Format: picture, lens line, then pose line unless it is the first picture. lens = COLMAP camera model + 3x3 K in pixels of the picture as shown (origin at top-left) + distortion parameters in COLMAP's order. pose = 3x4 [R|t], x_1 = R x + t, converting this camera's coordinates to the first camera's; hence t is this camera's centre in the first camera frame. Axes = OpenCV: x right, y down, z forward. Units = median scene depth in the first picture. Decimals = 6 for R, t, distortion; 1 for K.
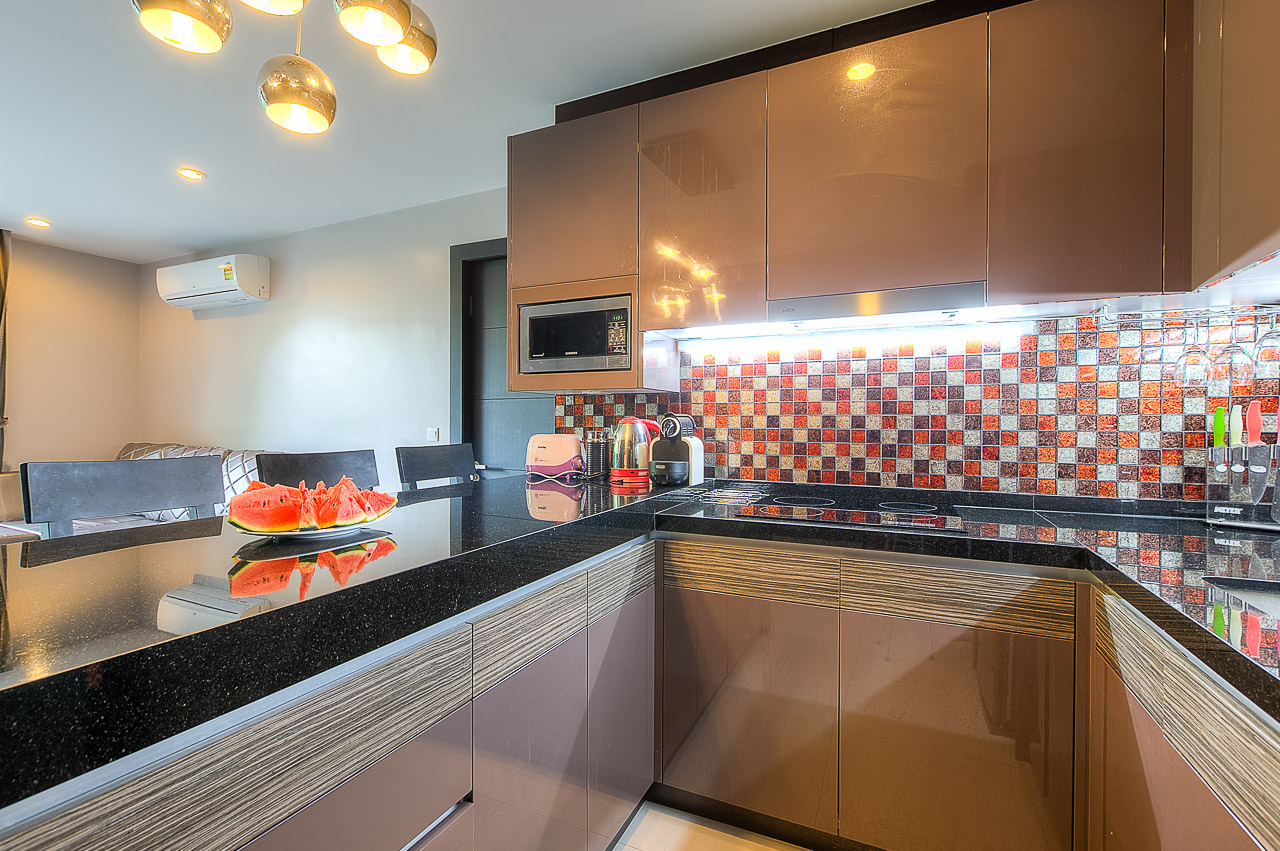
lens RADIAL K [[564.9, 0, 633.9], [0, 564.9, 430.6], [0, 0, 1]] dist [0.001197, -0.001582]
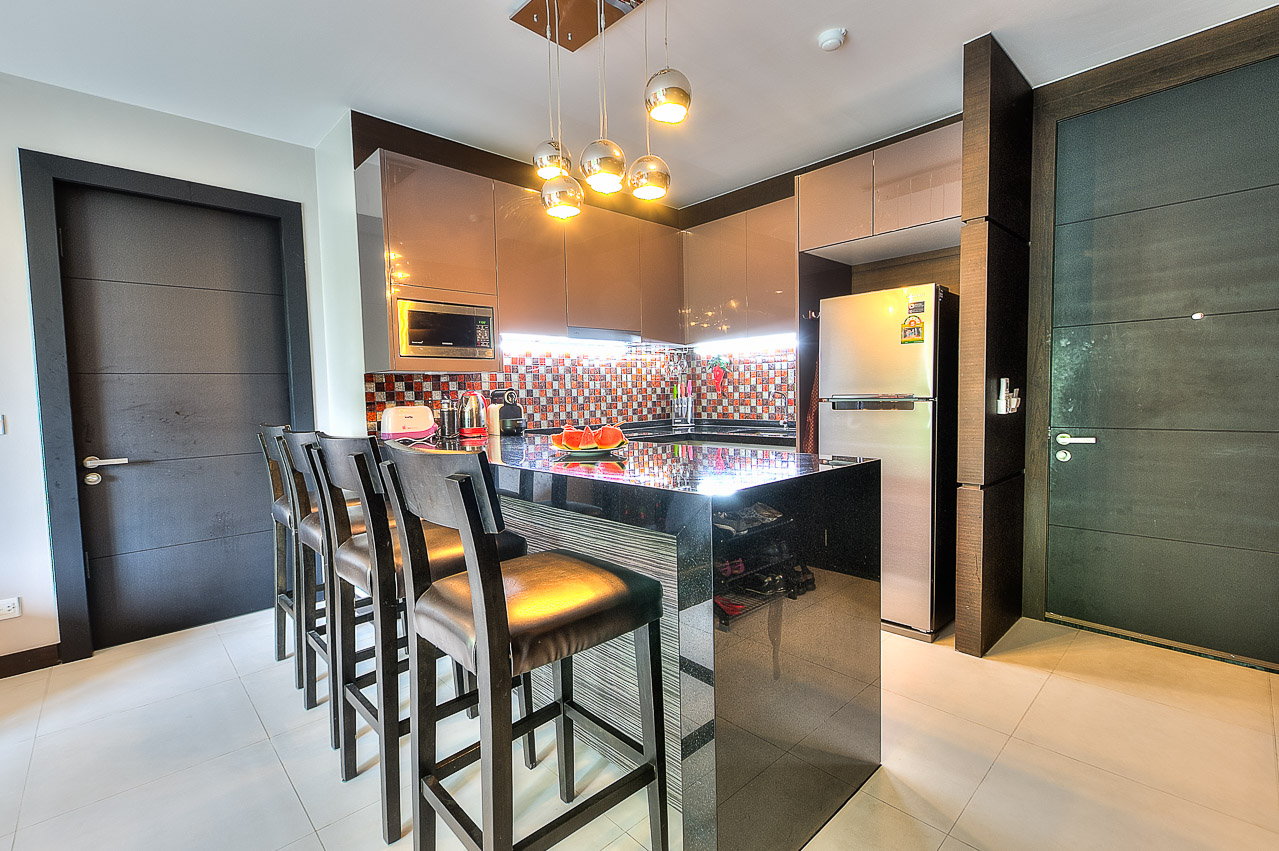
lens RADIAL K [[564.5, 0, 633.4], [0, 564.5, 430.6], [0, 0, 1]] dist [0.001197, -0.001582]
pose [[0.372544, -0.073690, 0.925084, -1.232491], [0.037568, 0.997223, 0.064308, -0.001550], [-0.927254, 0.010796, 0.374277, 0.101571]]
